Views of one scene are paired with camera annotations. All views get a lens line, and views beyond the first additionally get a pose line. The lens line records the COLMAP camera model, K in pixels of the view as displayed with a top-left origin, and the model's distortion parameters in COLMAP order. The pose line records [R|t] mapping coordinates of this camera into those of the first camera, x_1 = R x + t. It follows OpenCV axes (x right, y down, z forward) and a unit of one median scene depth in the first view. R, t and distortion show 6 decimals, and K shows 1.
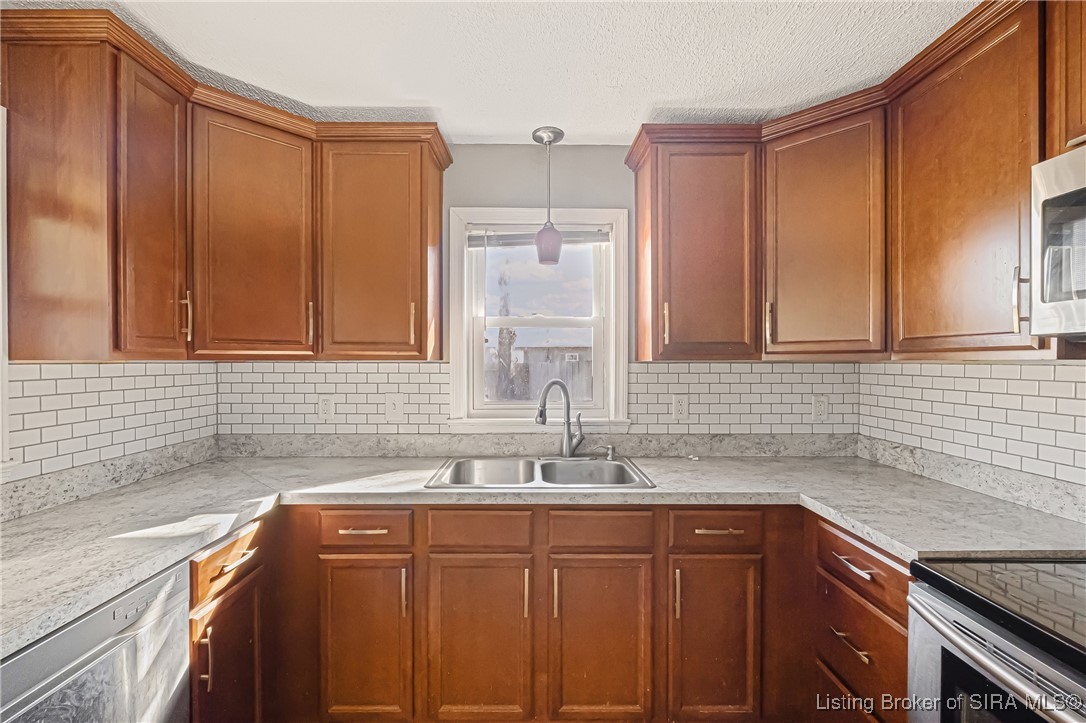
lens RADIAL K [[479.4, 0, 536.1], [0, 479.4, 366.4], [0, 0, 1]] dist [-0.003981, 0.000412]
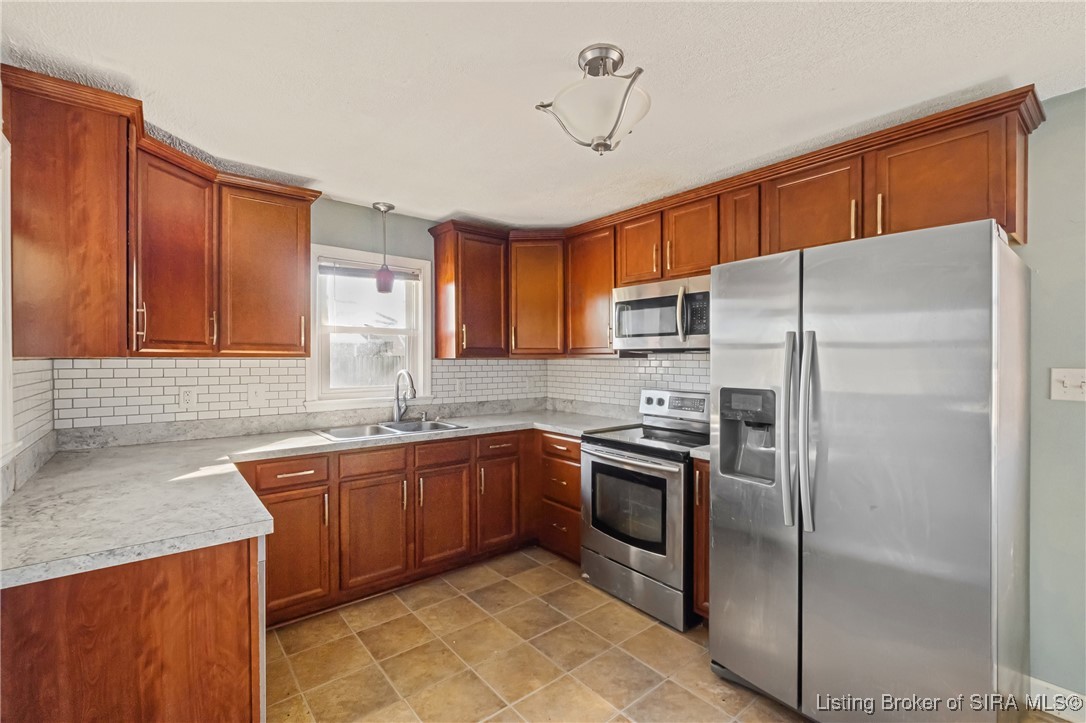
lens RADIAL K [[479.4, 0, 546.1], [0, 479.4, 359.4], [0, 0, 1]] dist [-0.003981, 0.000412]
pose [[0.779835, -0.000545, 0.625985, -0.581075], [0.005833, 0.999963, -0.006397, 0.005899], [-0.625958, 0.008640, 0.779809, -0.534879]]
